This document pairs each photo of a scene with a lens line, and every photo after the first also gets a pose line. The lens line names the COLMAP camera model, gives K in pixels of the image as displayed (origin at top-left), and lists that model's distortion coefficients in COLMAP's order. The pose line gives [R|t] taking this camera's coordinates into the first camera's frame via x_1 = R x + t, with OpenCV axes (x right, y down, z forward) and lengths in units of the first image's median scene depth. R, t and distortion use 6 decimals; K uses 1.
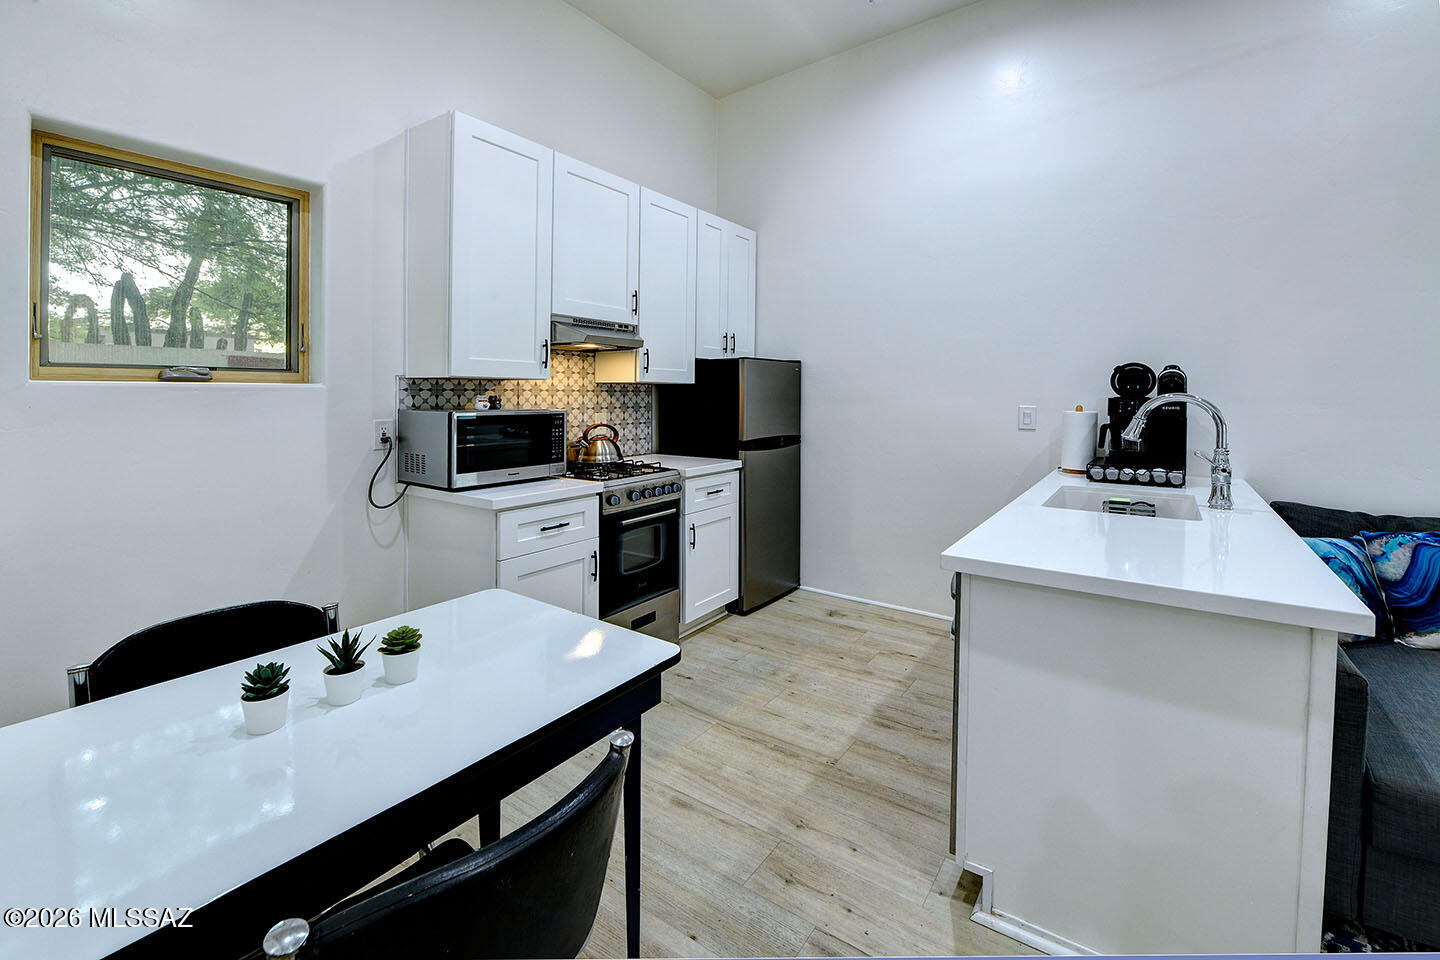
lens RADIAL K [[606.4, 0, 720.2], [0, 606.4, 397.1], [0, 0, 1]] dist [-0.008013, -0.000802]
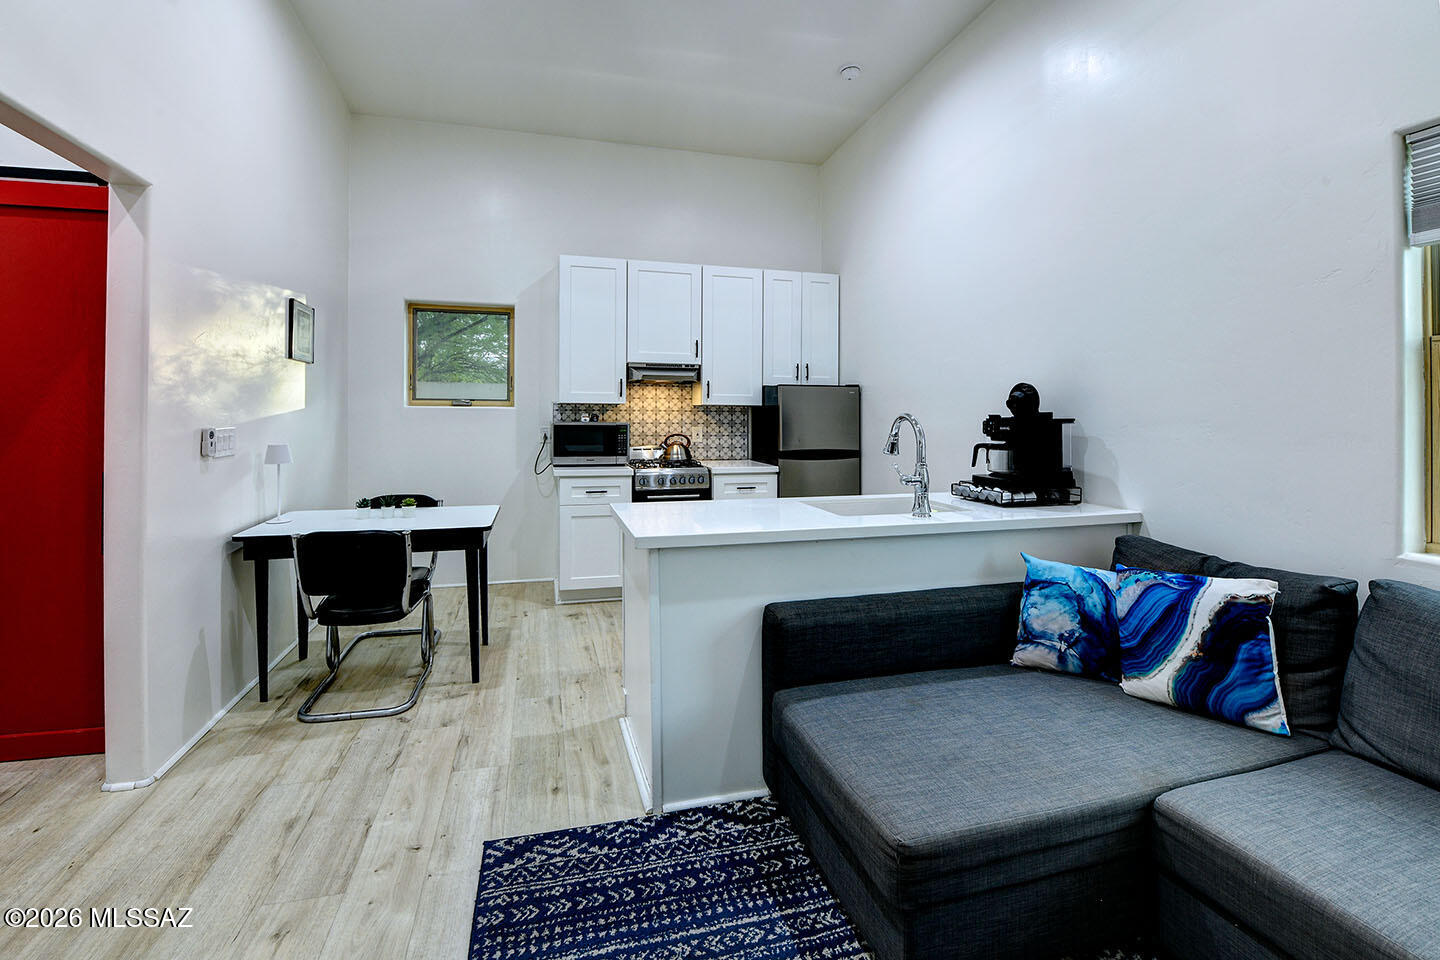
lens RADIAL K [[606.4, 0, 692.5], [0, 606.4, 408.2], [0, 0, 1]] dist [-0.008013, -0.000802]
pose [[0.766295, -0.000805, -0.642489, 0.859919], [-0.009106, 0.999885, -0.012114, -0.000042], [0.642425, 0.015133, 0.766199, -0.101385]]
